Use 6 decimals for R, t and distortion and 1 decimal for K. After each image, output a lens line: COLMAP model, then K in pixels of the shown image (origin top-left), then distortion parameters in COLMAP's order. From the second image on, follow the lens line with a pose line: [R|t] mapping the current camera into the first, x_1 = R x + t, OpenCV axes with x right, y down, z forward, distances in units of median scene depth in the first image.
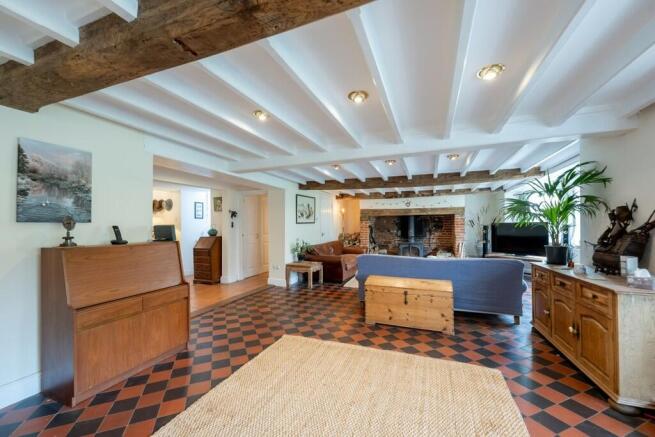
lens RADIAL K [[262.5, 0, 328.0], [0, 262.5, 221.6], [0, 0, 1]] dist [0.001647, 0.000410]
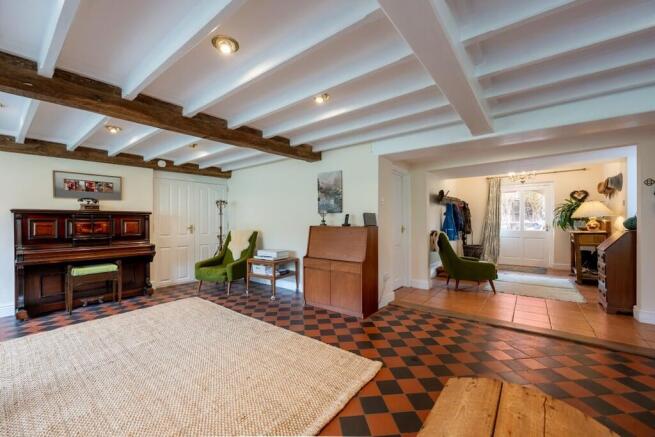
lens RADIAL K [[262.5, 0, 326.2], [0, 262.5, 220.9], [0, 0, 1]] dist [0.001647, 0.000410]
pose [[-0.286856, 0.011328, -0.957907, 0.692441], [0.024713, 0.999685, 0.004422, 0.045112], [0.957655, -0.022405, -0.287045, 1.325007]]
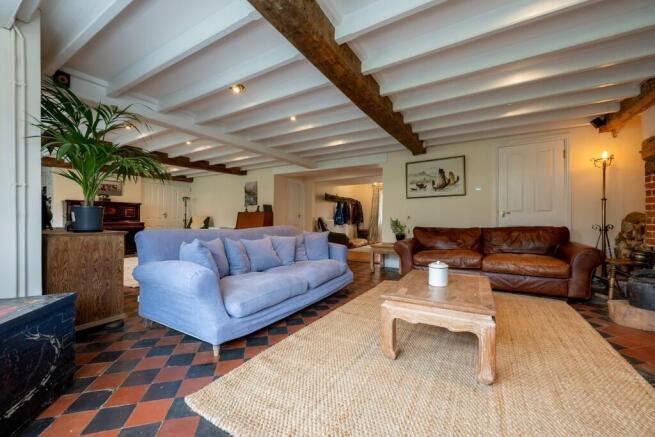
lens RADIAL K [[262.5, 0, 328.3], [0, 262.5, 216.8], [0, 0, 1]] dist [0.001647, 0.000410]
pose [[-0.170606, -0.001998, -0.985337, 1.842971], [0.017079, 0.999842, -0.004984, 0.162802], [0.985191, -0.017679, -0.170545, 2.222084]]
